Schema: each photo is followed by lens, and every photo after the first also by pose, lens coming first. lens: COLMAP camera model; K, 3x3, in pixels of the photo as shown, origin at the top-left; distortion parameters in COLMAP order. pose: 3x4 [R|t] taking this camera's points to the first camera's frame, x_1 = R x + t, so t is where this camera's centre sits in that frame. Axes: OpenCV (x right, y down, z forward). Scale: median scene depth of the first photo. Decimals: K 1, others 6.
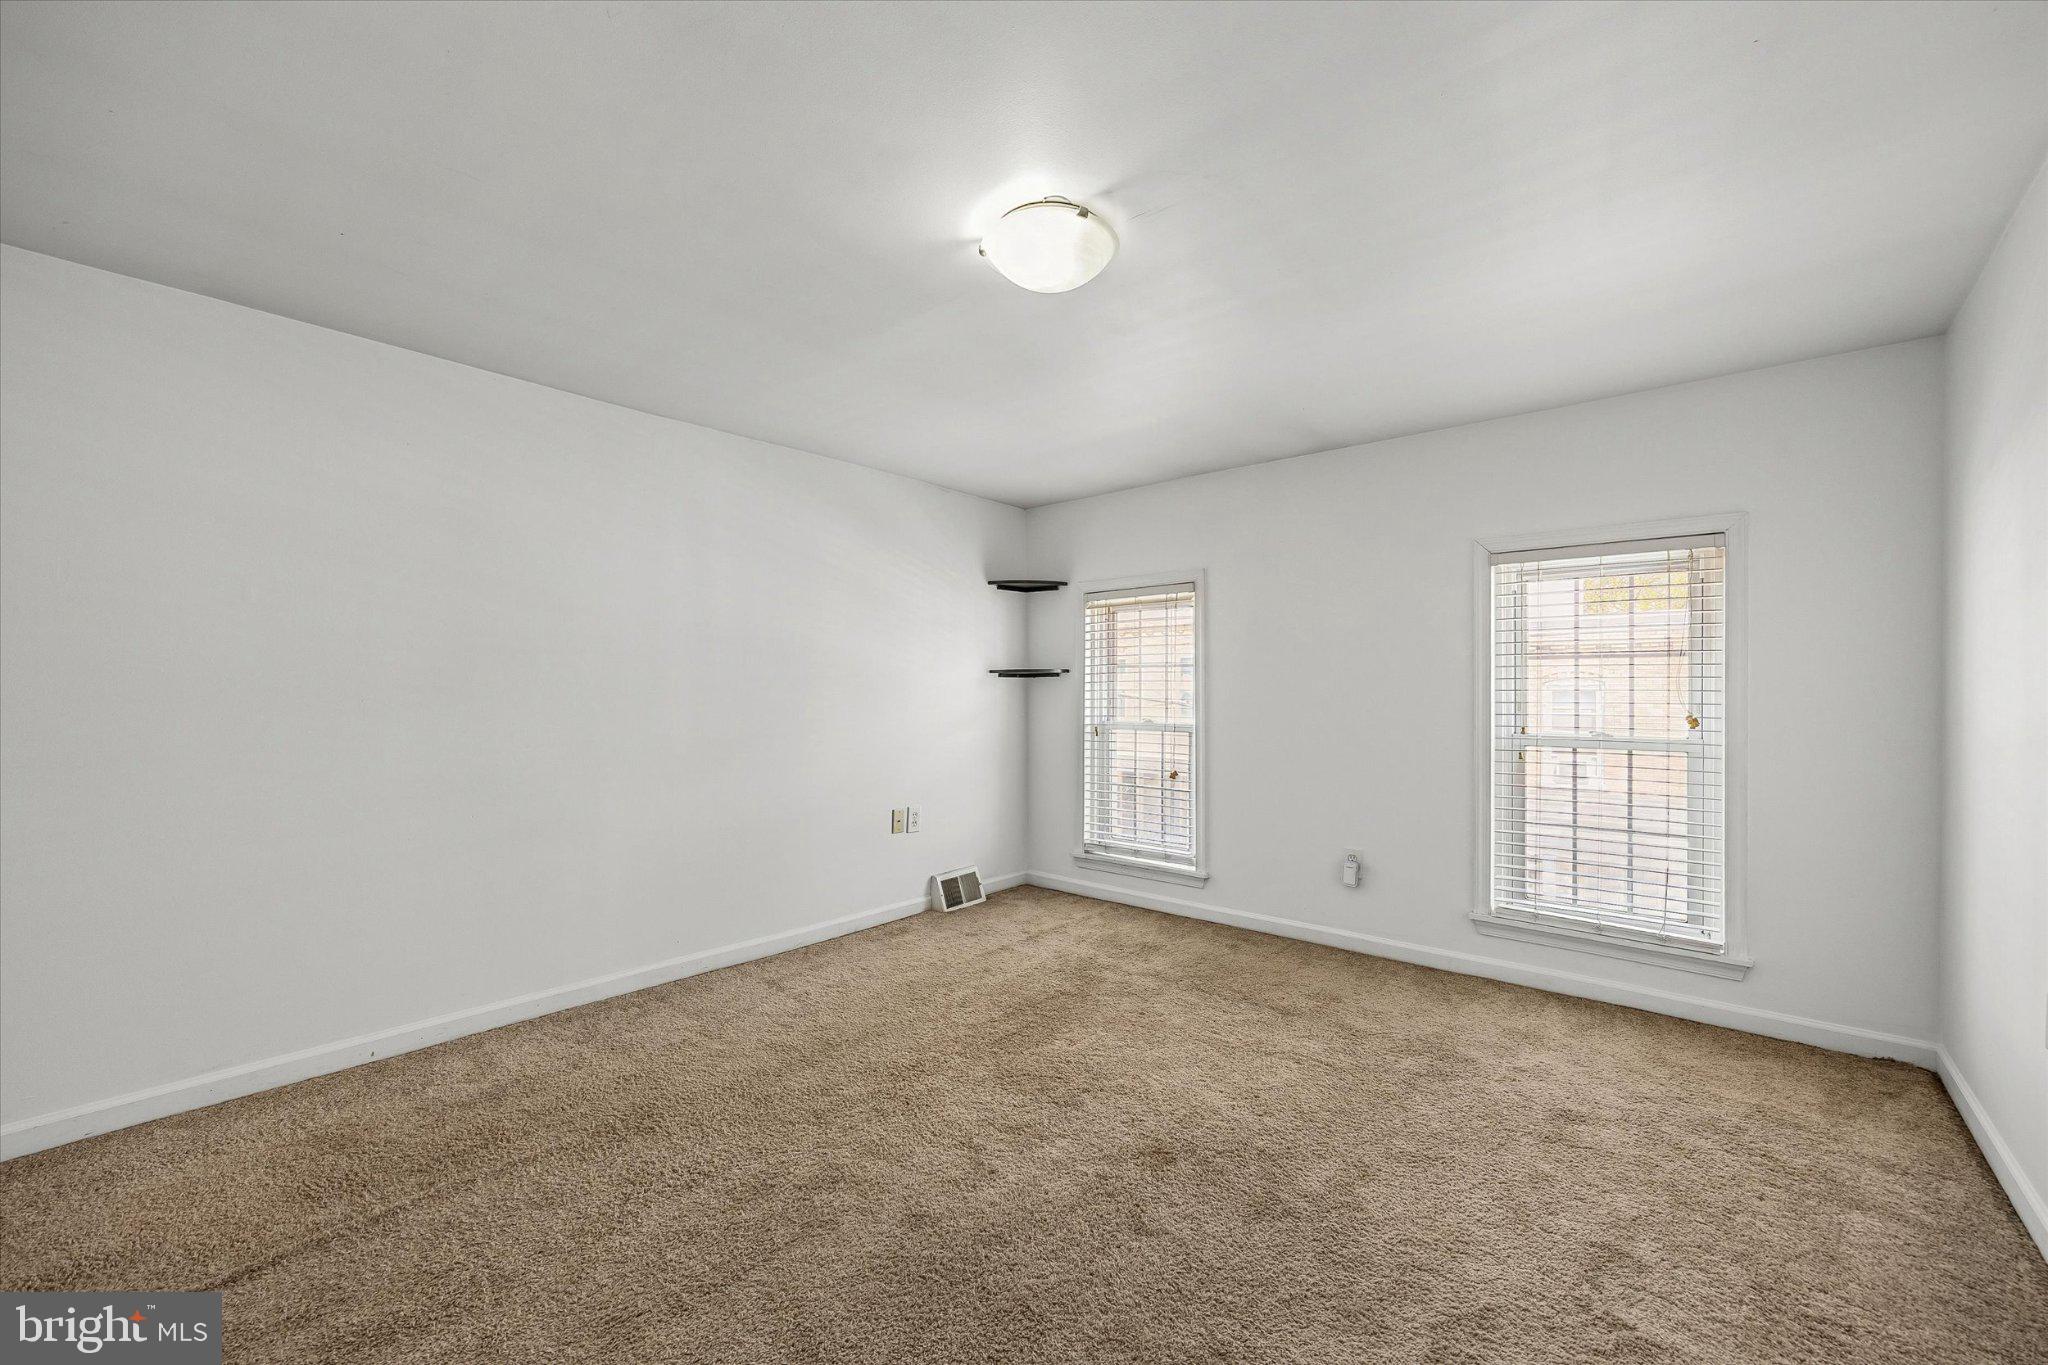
lens RADIAL K [[777.0, 0, 1033.9], [0, 777.0, 675.7], [0, 0, 1]] dist [-0.004477, -0.000268]
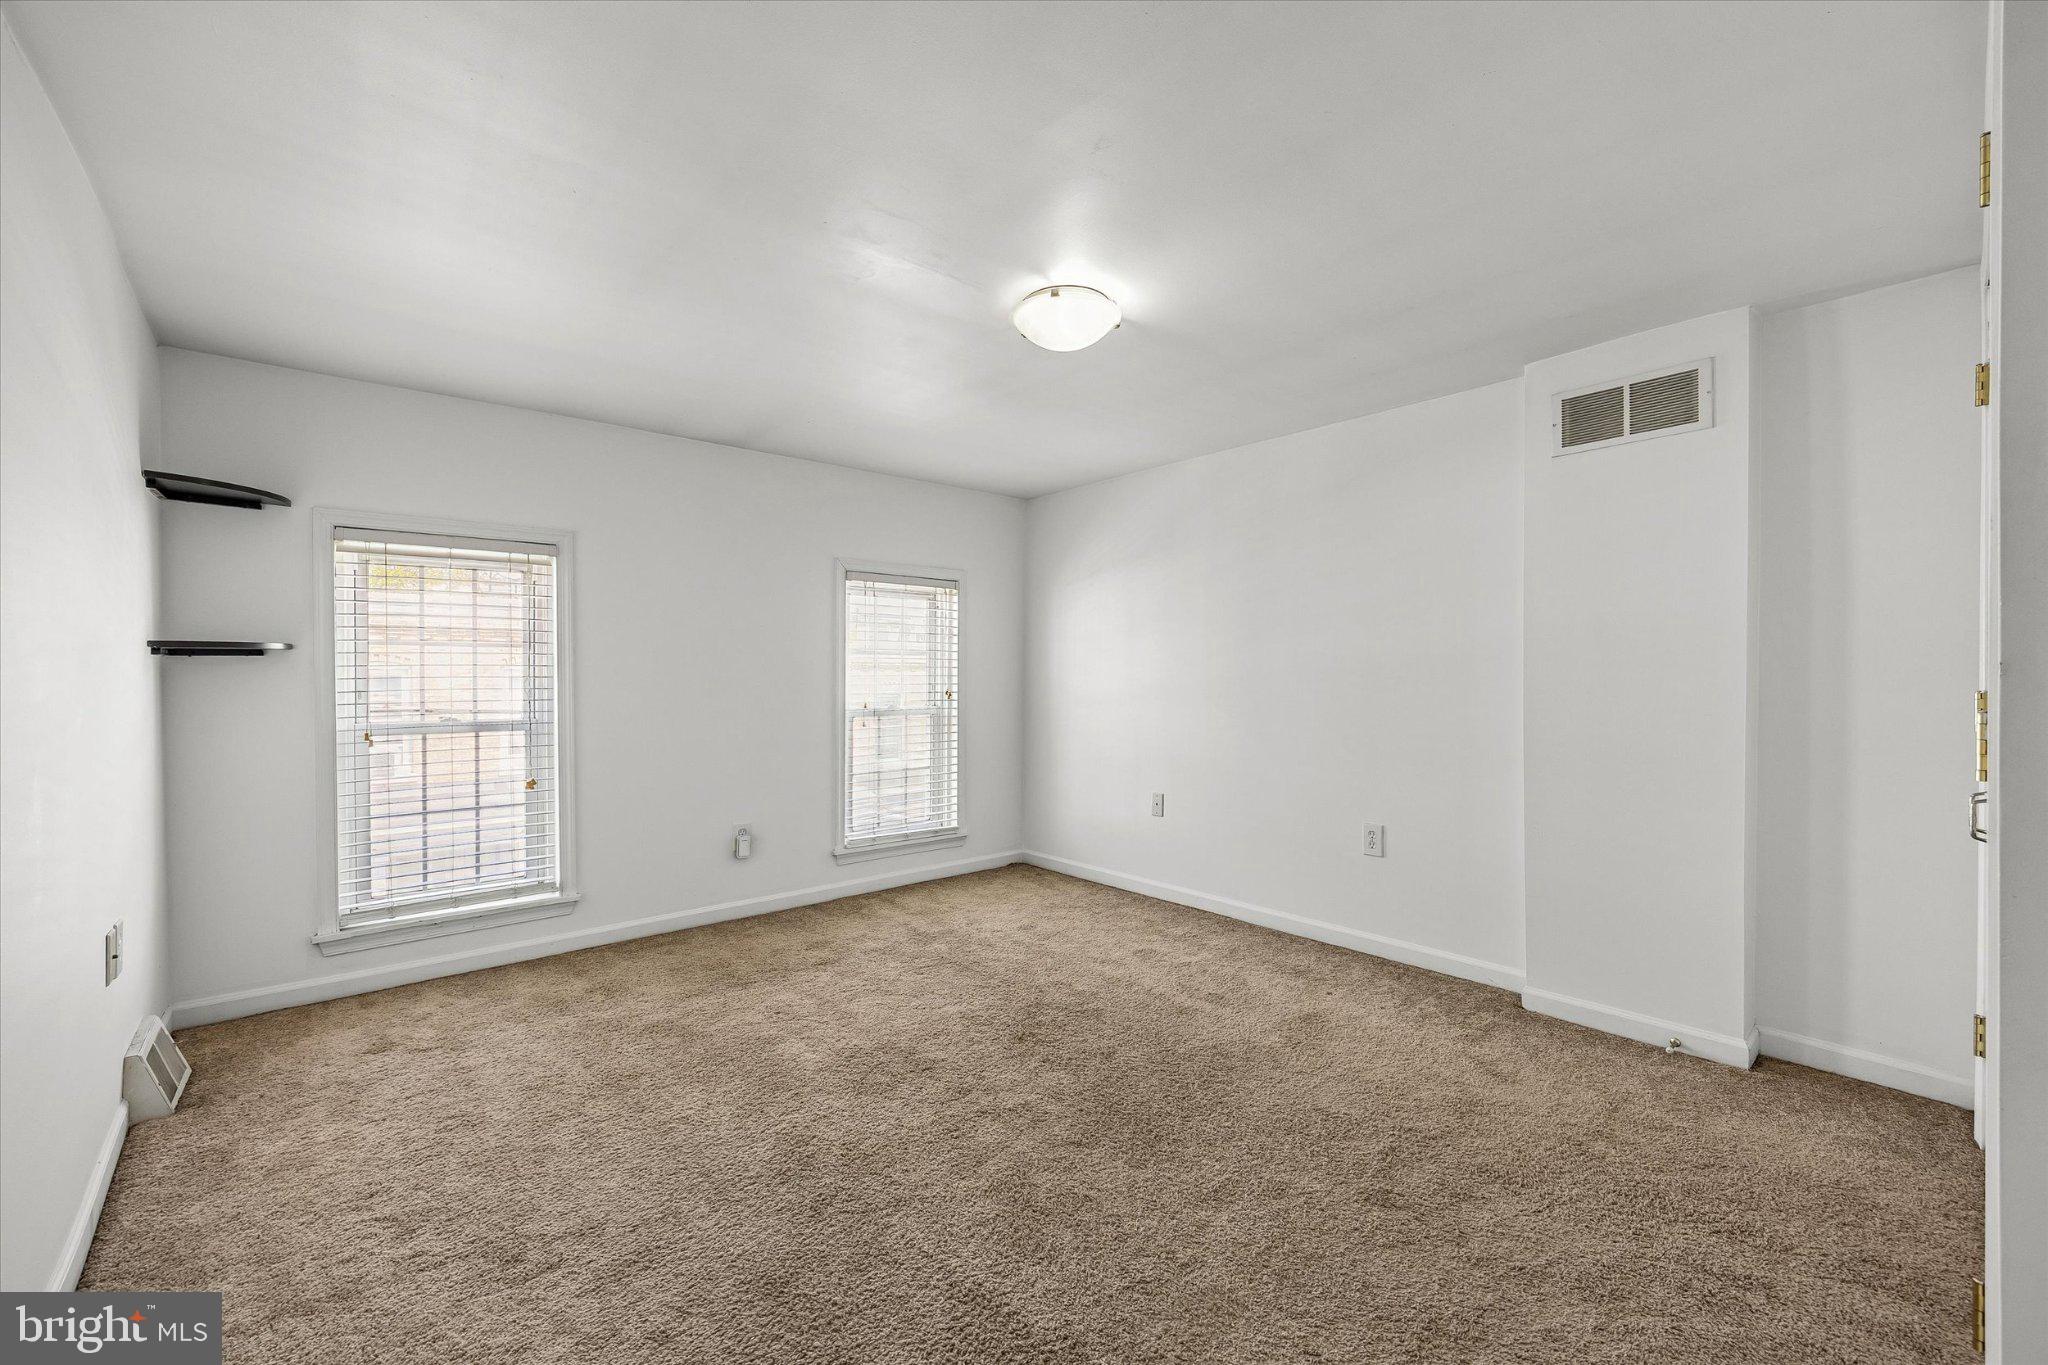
lens RADIAL K [[820.3, 0, 1024.0], [0, 820.3, 682.5], [0, 0, 1]] dist [-0.000544, -0.000101]
pose [[0.173806, -0.012447, 0.984701, -0.633810], [-0.018052, 0.999712, 0.015823, 0.001831], [-0.984614, -0.020526, 0.173531, 0.416176]]
